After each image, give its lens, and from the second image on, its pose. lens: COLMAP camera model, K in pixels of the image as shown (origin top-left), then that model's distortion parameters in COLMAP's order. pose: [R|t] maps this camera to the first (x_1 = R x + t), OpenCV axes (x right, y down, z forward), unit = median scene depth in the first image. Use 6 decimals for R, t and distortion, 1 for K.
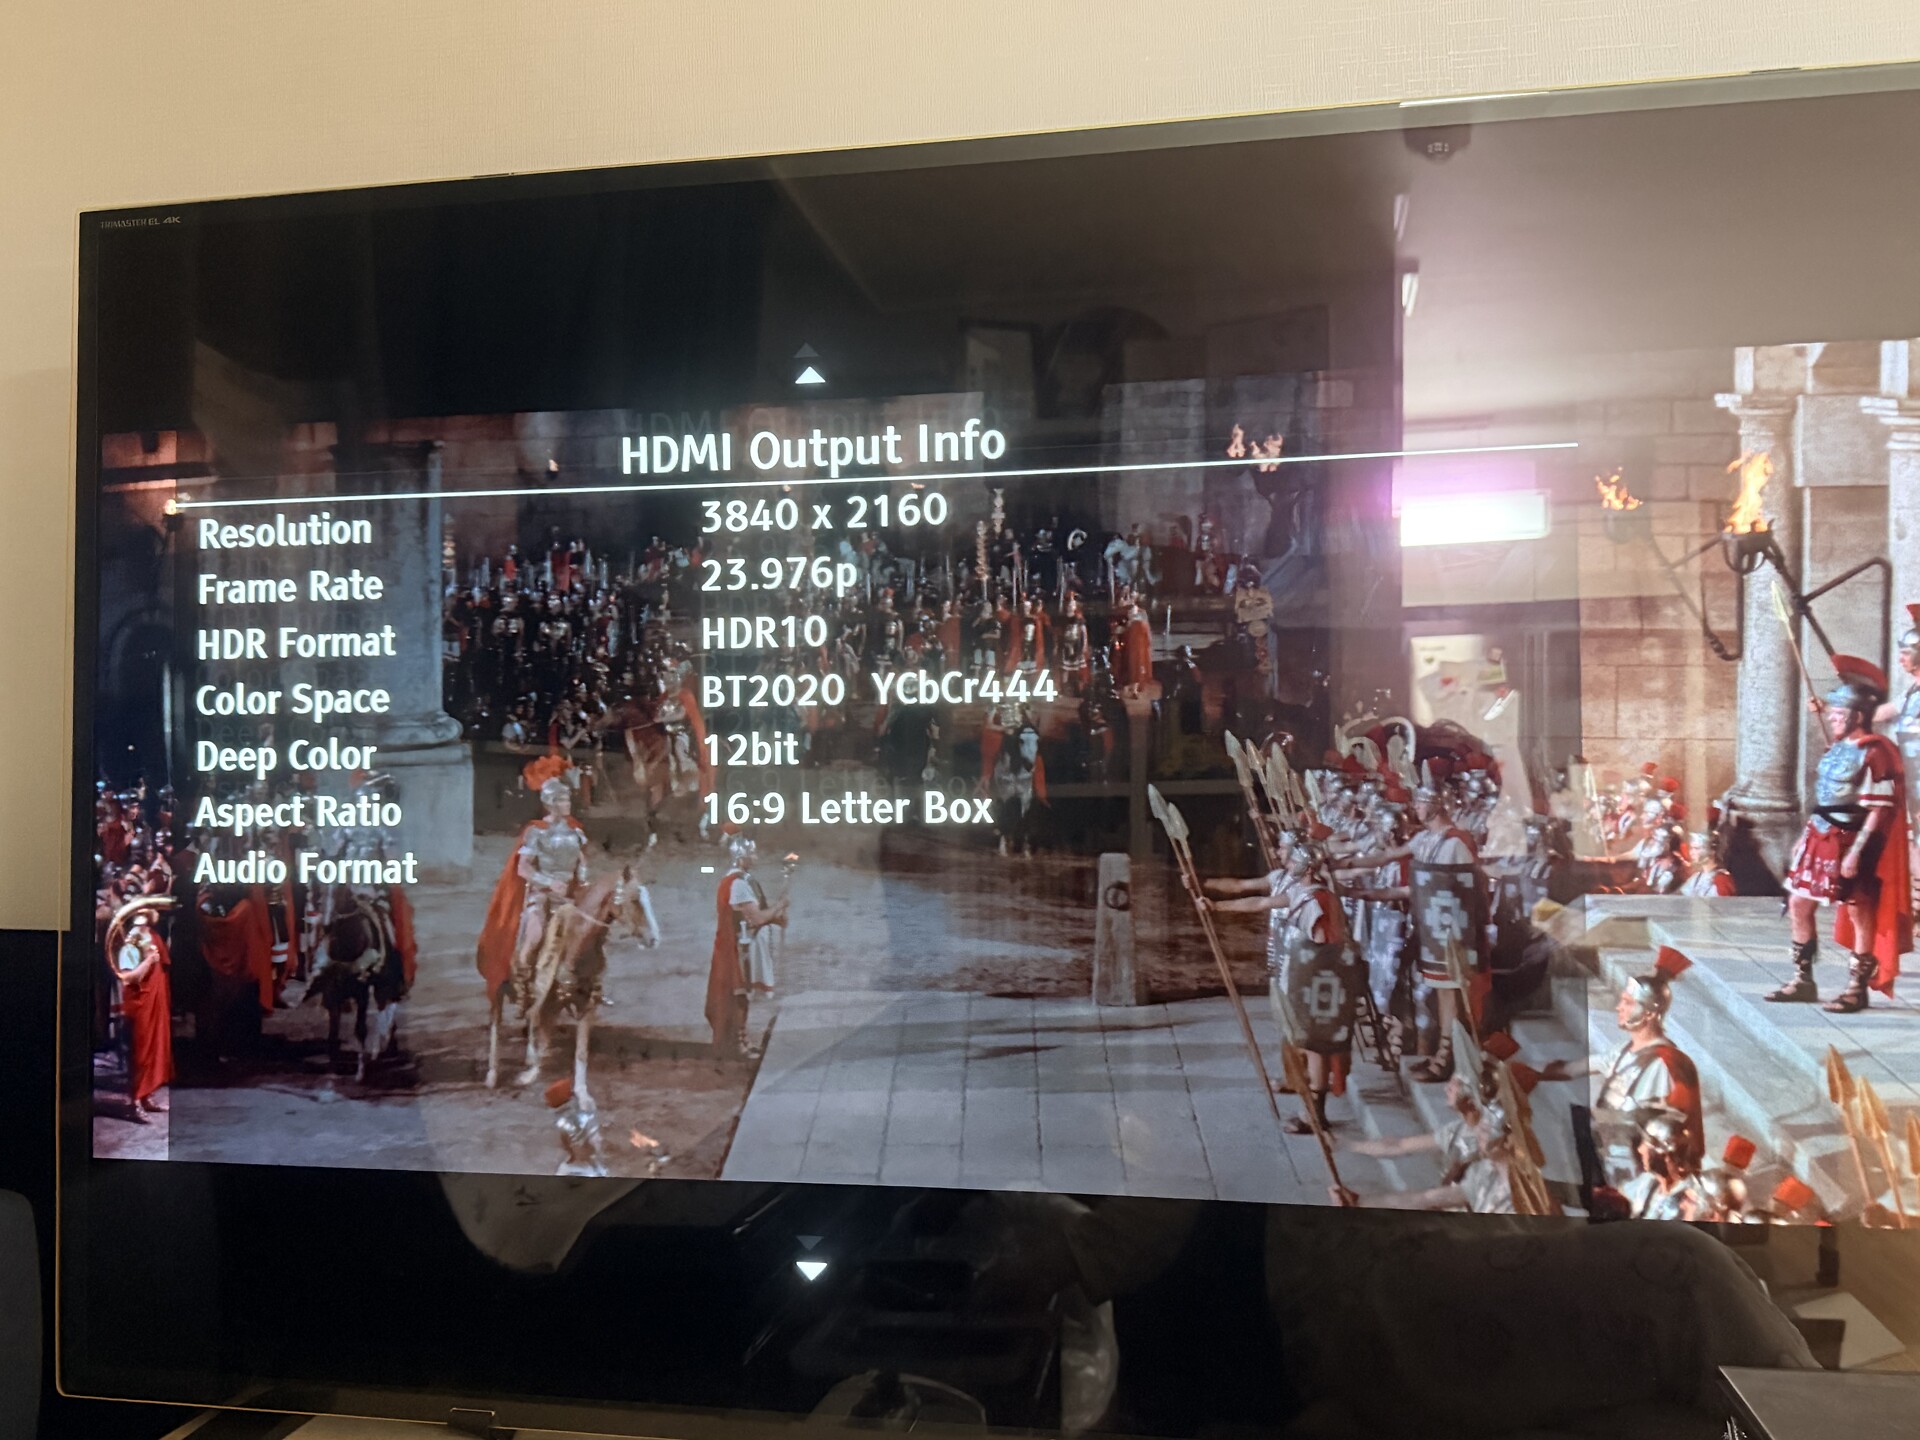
lens RADIAL K [[1579.9, 0, 971.5], [0, 1579.9, 729.1], [0, 0, 1]] dist [0.237100, -0.505991]
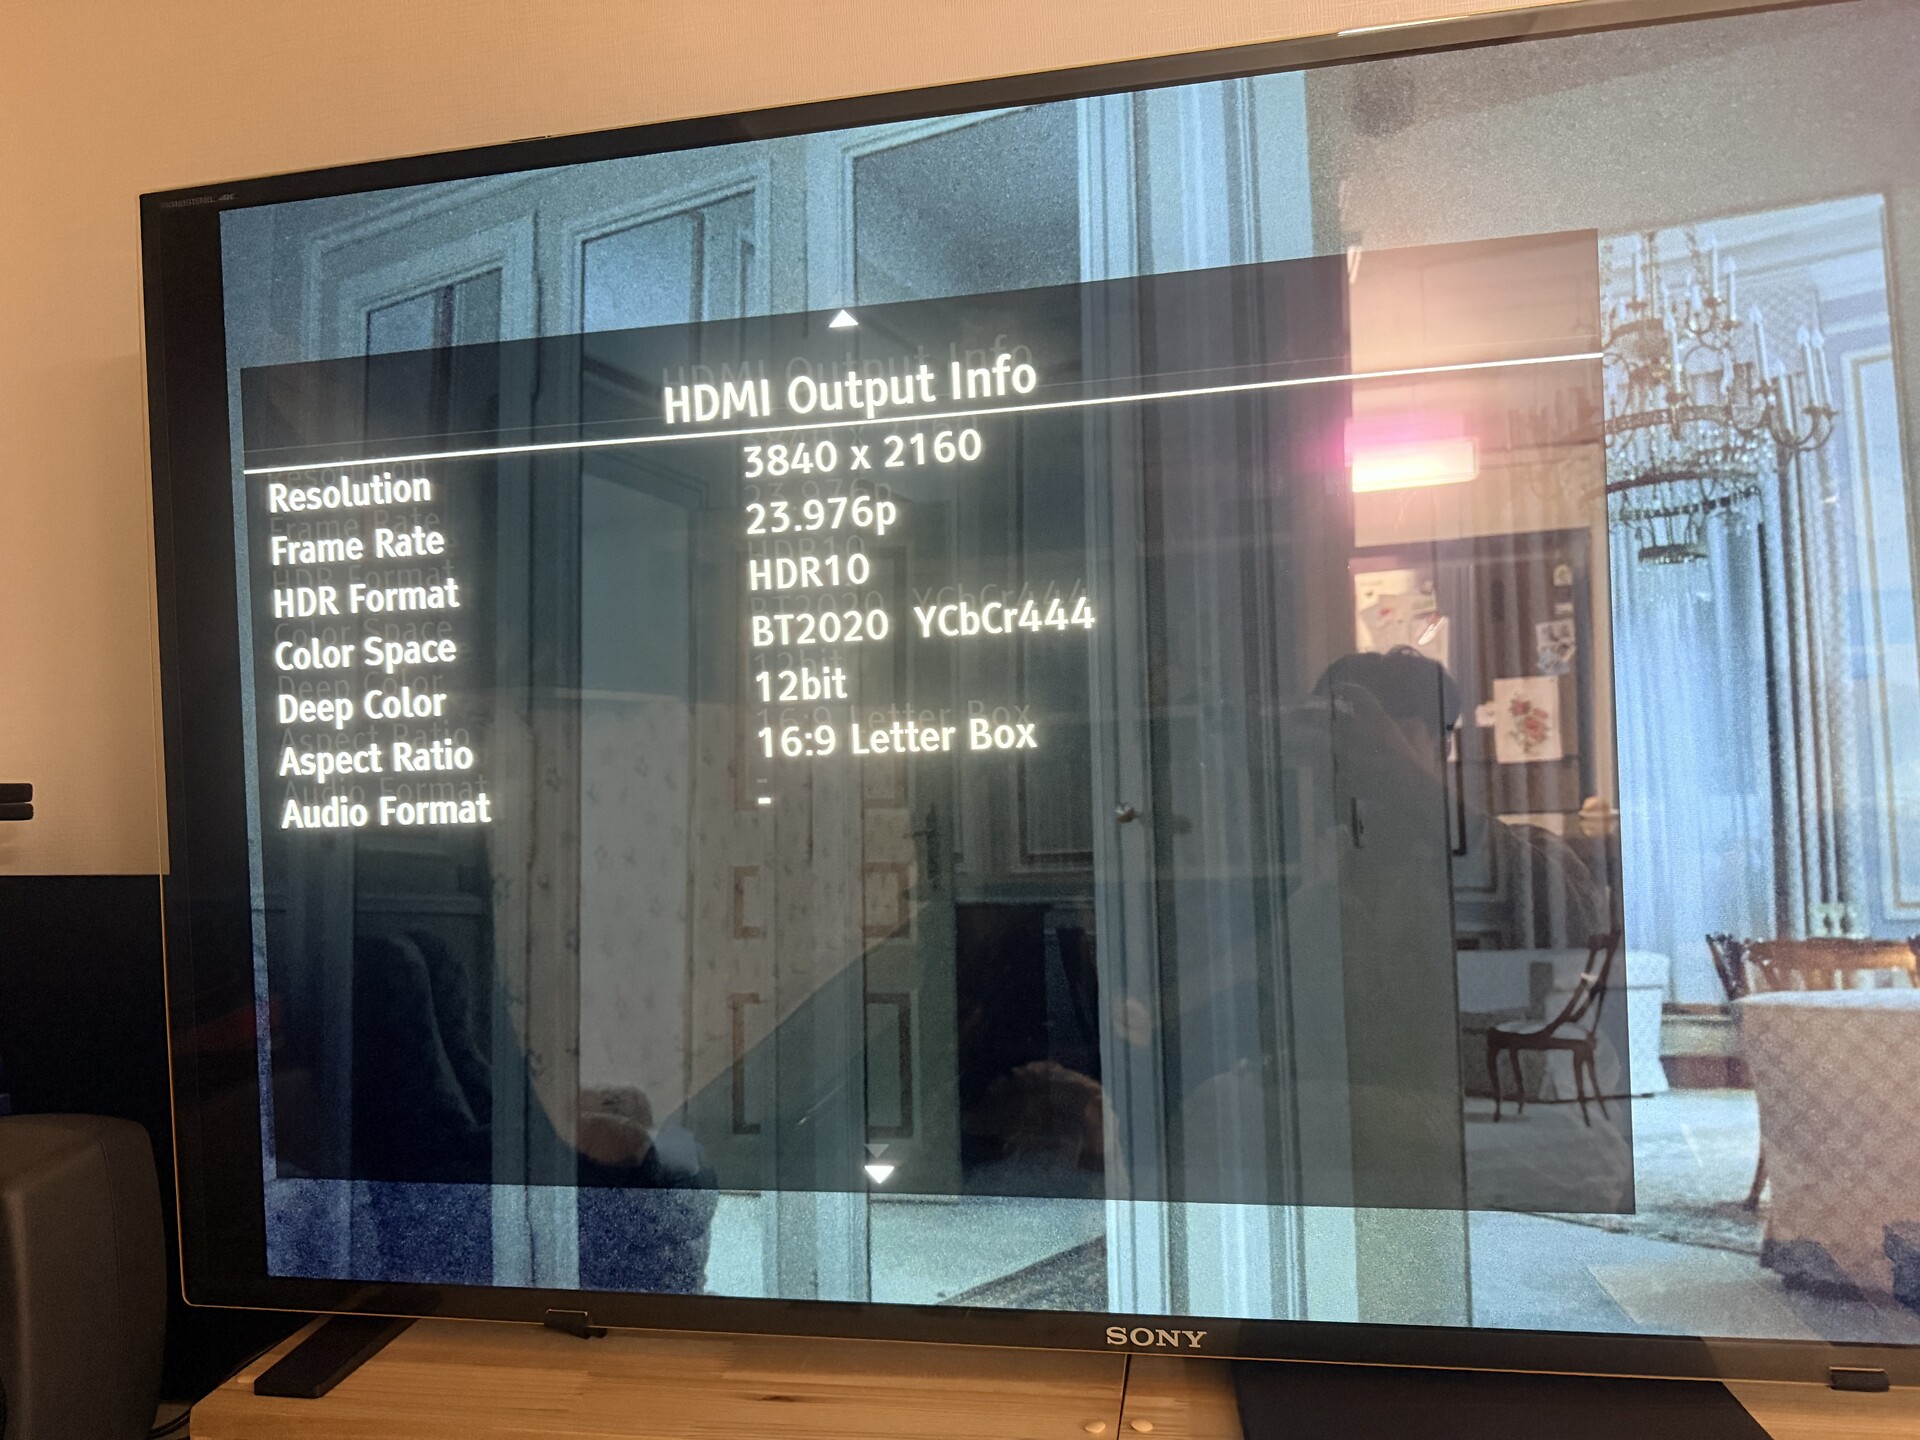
lens RADIAL K [[1327.8, 0, 961.4], [0, 1327.8, 722.4], [0, 0, 1]] dist [0.209617, -0.422530]
pose [[0.999363, -0.035389, -0.004536, -0.028521], [0.035537, 0.998636, 0.038261, 0.007211], [0.003176, -0.038397, 0.999258, 0.114913]]
